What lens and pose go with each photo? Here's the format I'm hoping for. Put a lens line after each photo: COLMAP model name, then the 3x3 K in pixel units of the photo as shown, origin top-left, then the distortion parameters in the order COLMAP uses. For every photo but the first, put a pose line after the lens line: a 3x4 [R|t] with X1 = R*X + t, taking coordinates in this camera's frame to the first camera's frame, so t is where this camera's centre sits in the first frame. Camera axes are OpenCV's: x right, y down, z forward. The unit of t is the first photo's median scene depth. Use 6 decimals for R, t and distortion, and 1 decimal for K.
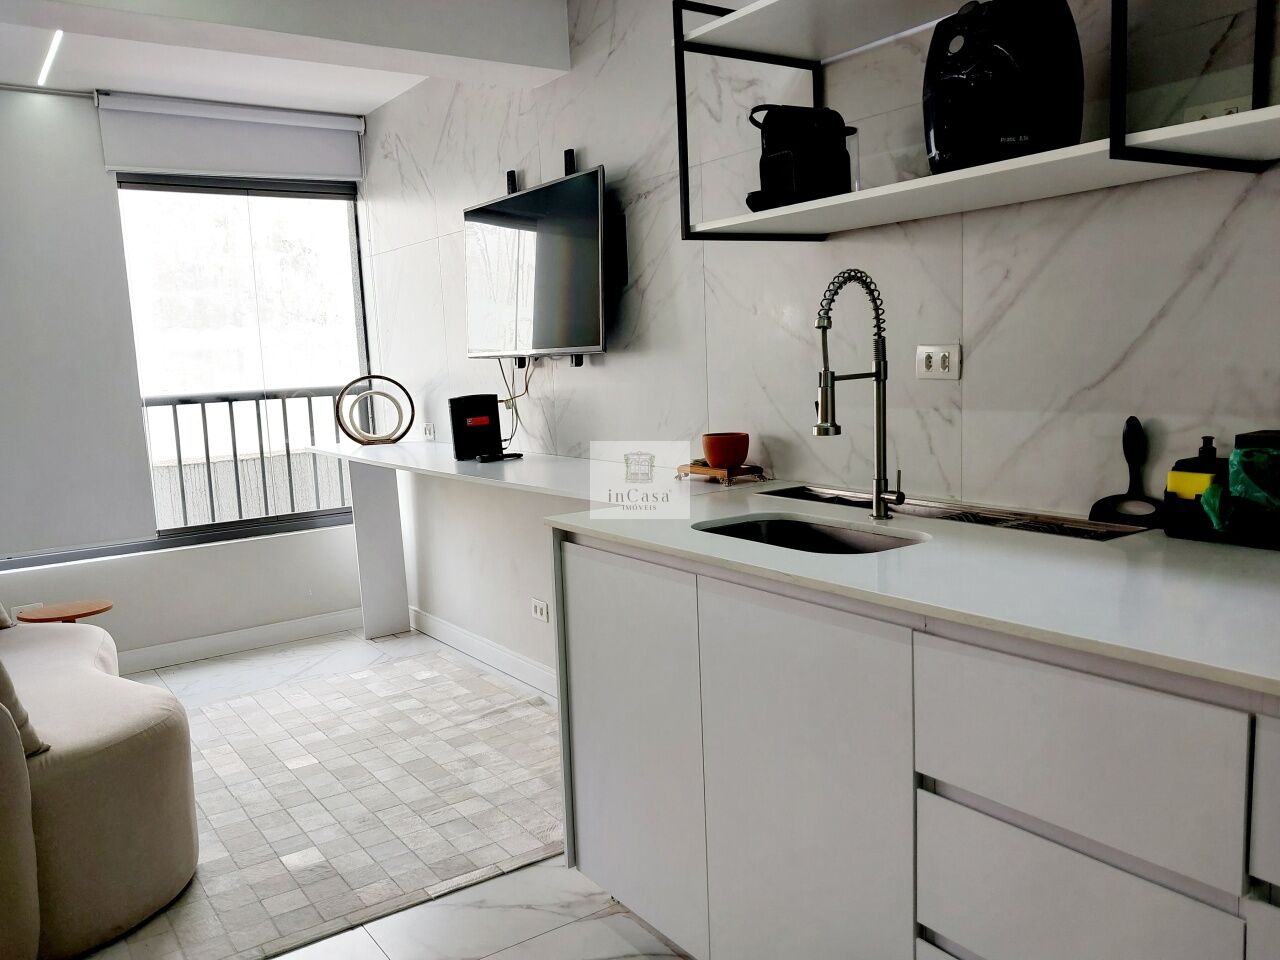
lens RADIAL K [[1031.9, 0, 648.7], [0, 1031.9, 494.9], [0, 0, 1]] dist [0.011929, -0.017832]
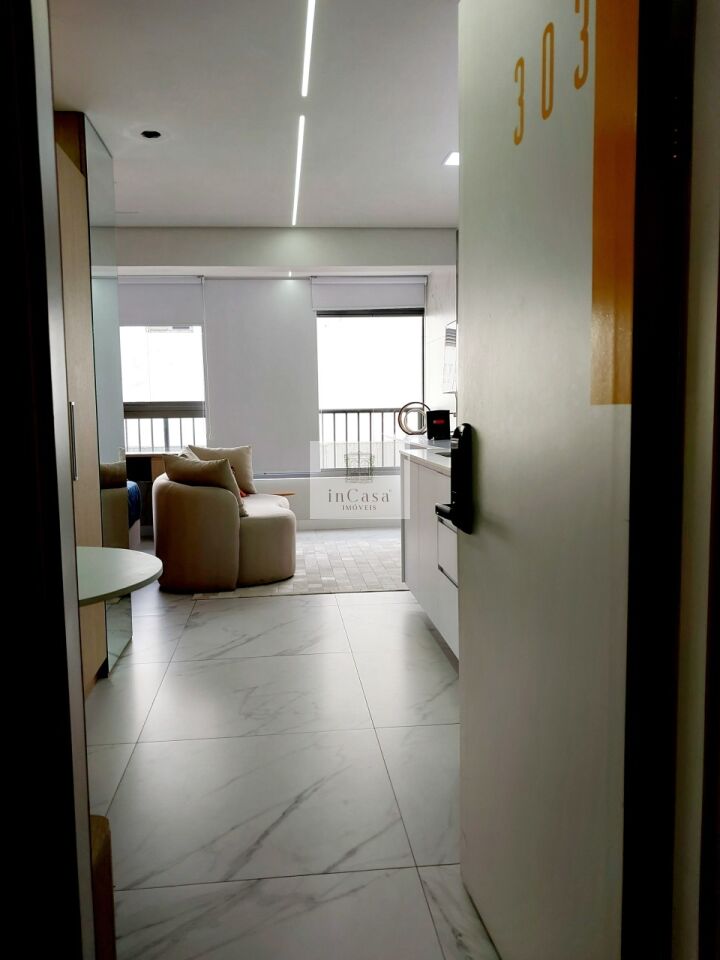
lens RADIAL K [[760.2, 0, 360.0], [0, 760.2, 480.0], [0, 0, 1]] dist [0.003854, -0.003942]
pose [[0.876944, 0.070051, -0.475459, 0.521560], [-0.081869, 0.996634, -0.004162, 0.080628], [0.473567, 0.042575, 0.879728, -0.553028]]
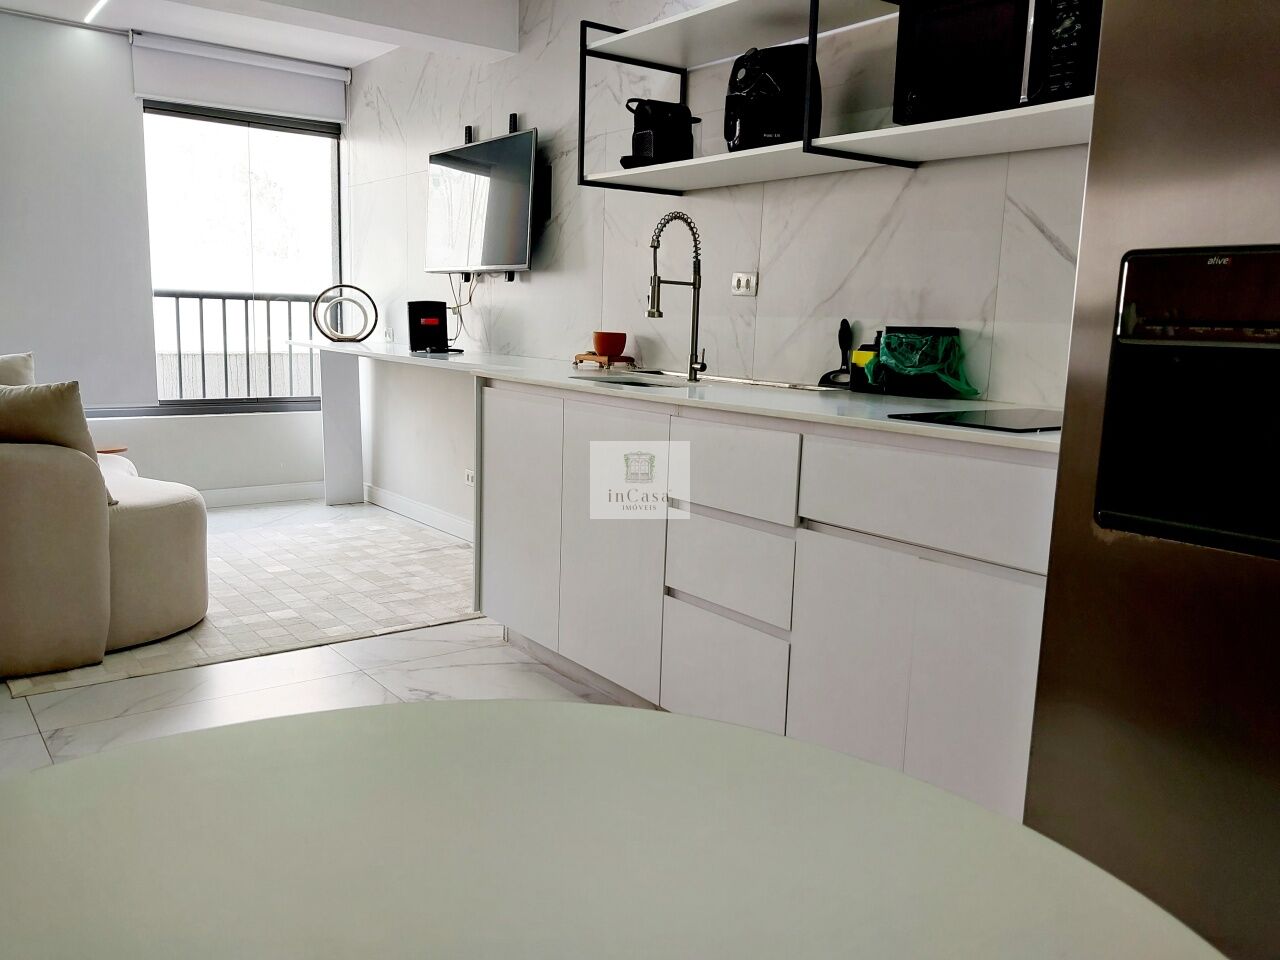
lens RADIAL K [[1013.6, 0, 643.8], [0, 1013.6, 489.3], [0, 0, 1]] dist [0.003854, -0.003942]
pose [[0.996611, 0.066829, 0.047959, 0.058153], [-0.068406, 0.997143, 0.032027, 0.086870], [-0.045682, -0.035199, 0.998336, -0.304036]]
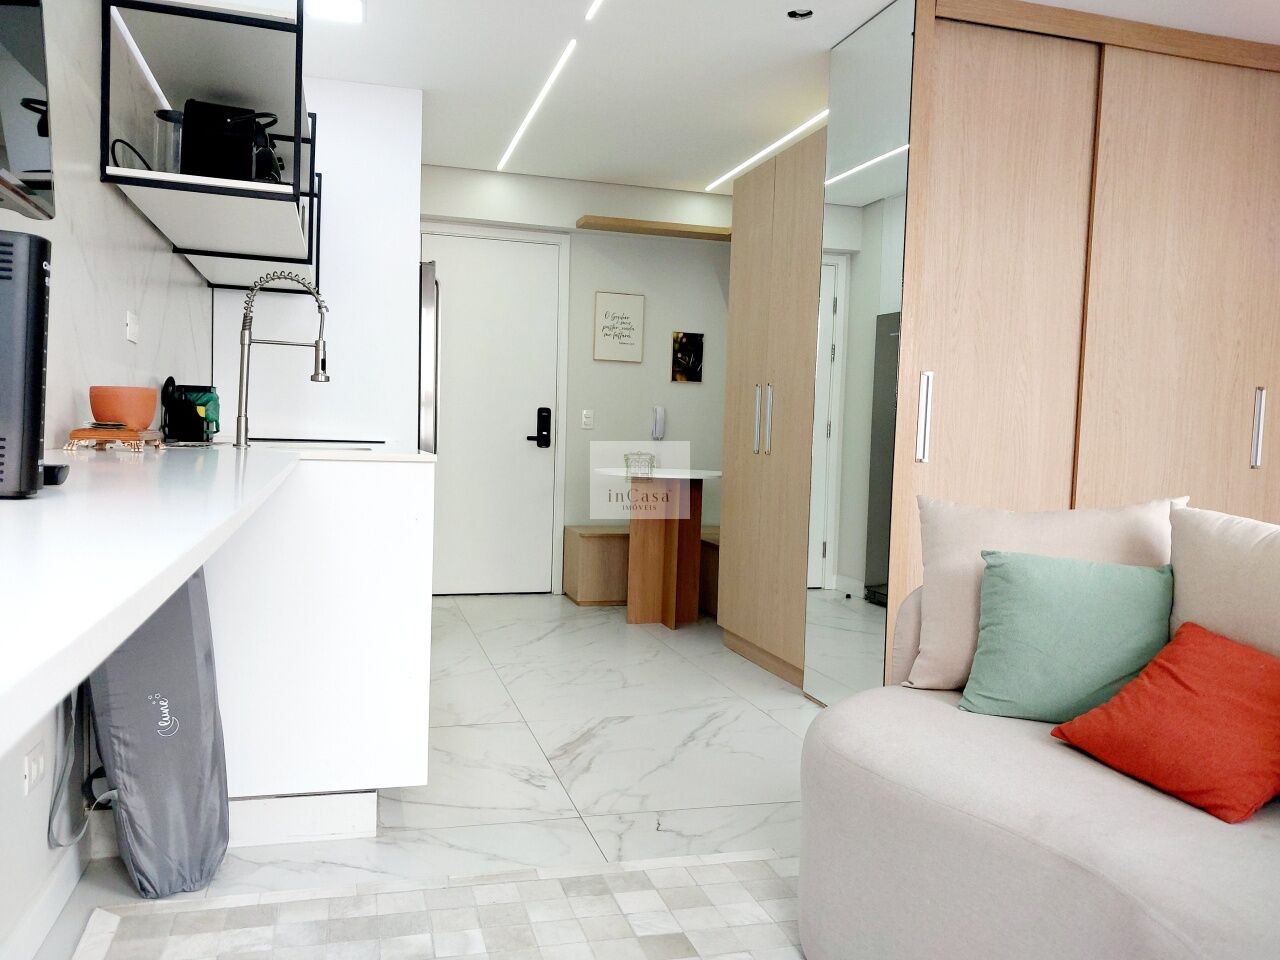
lens RADIAL K [[1014.6, 0, 635.7], [0, 1014.6, 511.4], [0, 0, 1]] dist [-0.001392, -0.003724]
pose [[-0.944311, -0.013857, 0.328763, -0.362128], [0.050449, 0.981204, 0.186263, -0.059279], [-0.325164, 0.192476, -0.925862, 1.154439]]
